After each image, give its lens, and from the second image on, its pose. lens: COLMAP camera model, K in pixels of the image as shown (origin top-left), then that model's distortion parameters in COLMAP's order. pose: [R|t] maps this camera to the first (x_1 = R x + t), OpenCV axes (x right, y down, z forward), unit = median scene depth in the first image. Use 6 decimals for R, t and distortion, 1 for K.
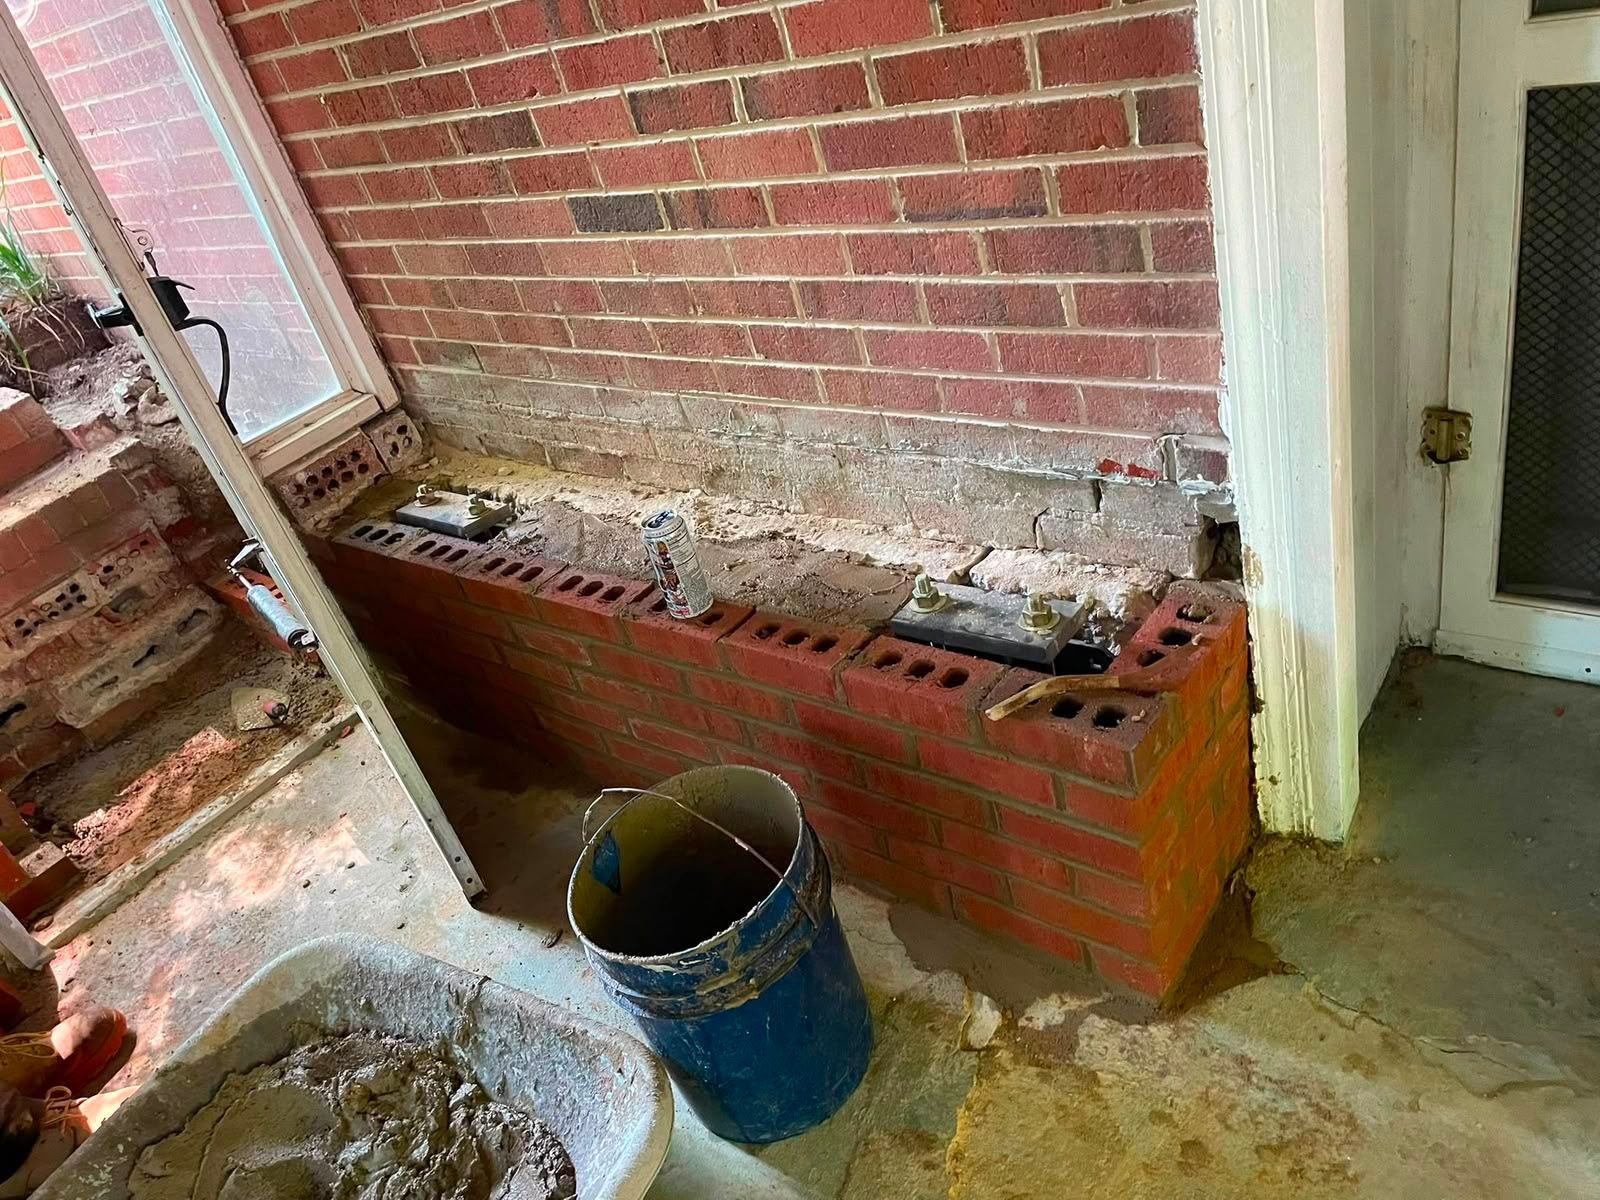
lens RADIAL K [[1259.6, 0, 785.8], [0, 1259.6, 601.5], [0, 0, 1]] dist [0.098771, -0.152419]
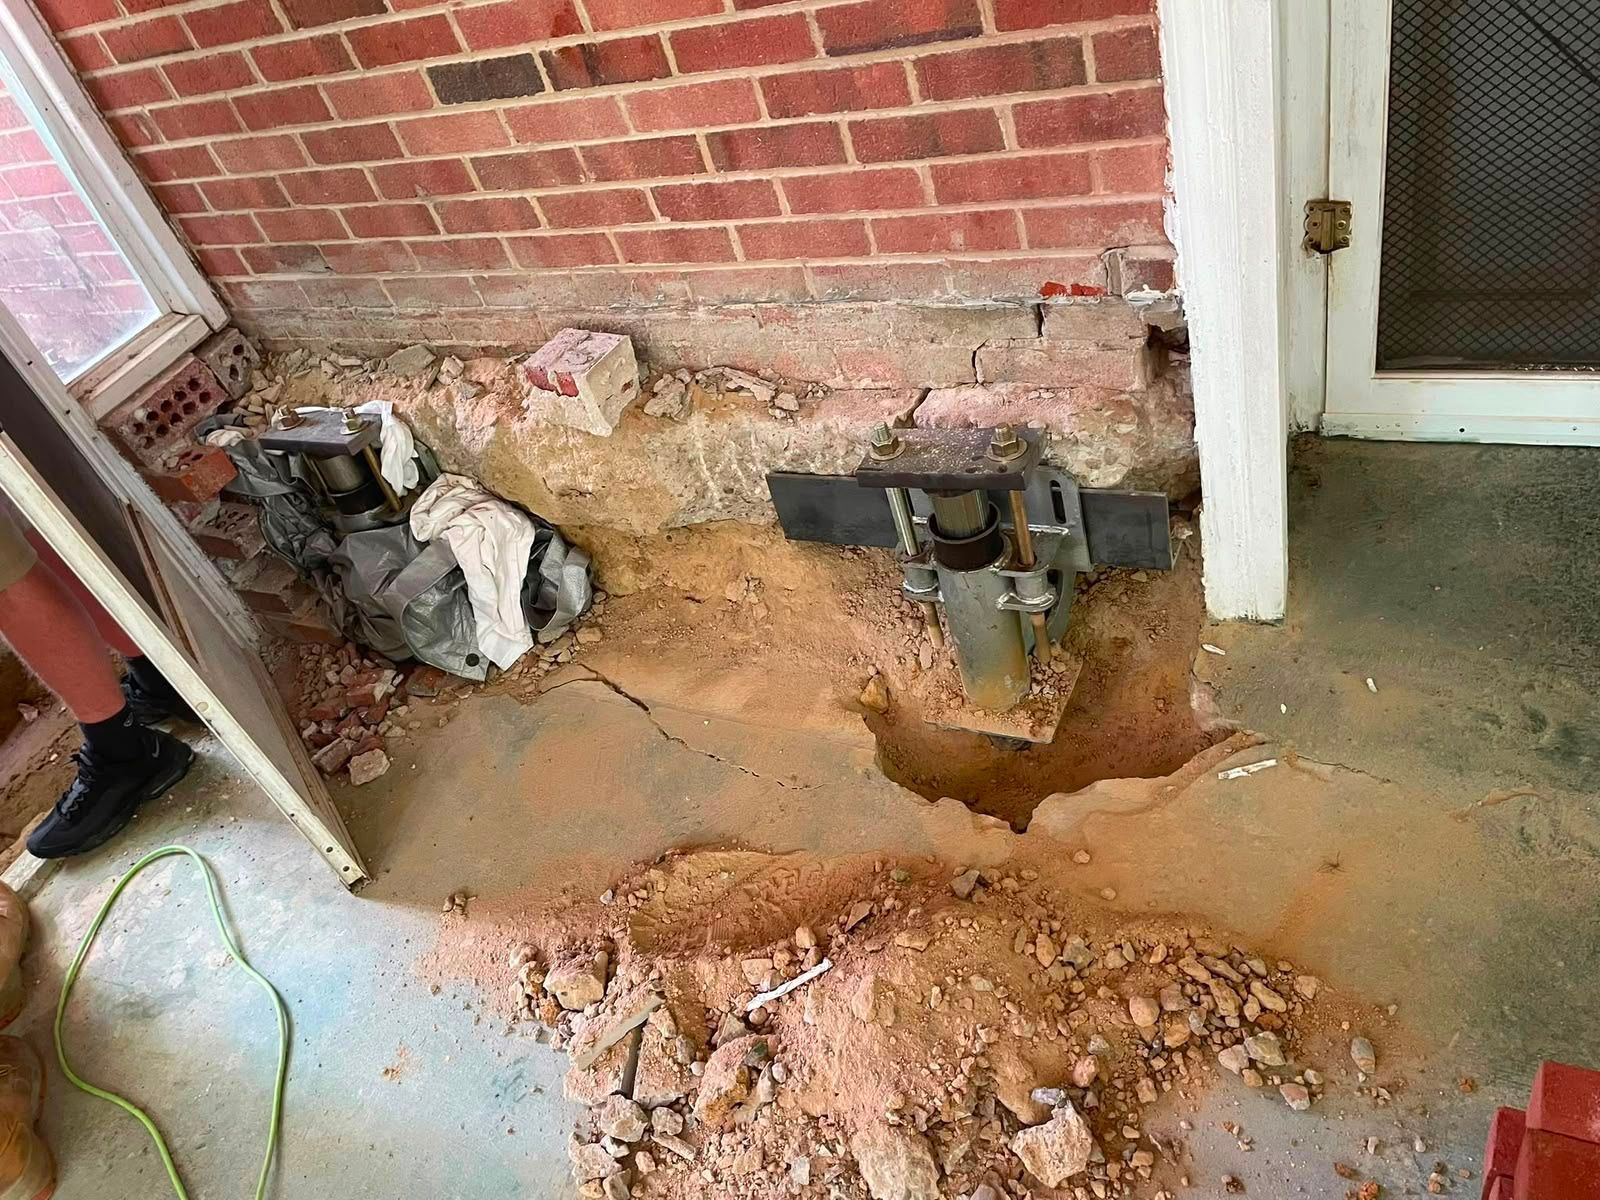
lens RADIAL K [[1259.6, 0, 785.8], [0, 1259.6, 601.5], [0, 0, 1]] dist [0.098771, -0.152419]
pose [[0.974319, -0.154232, 0.164058, -0.138369], [0.138599, 0.984991, 0.102876, 0.005122], [-0.177462, -0.077496, 0.981072, 0.016552]]
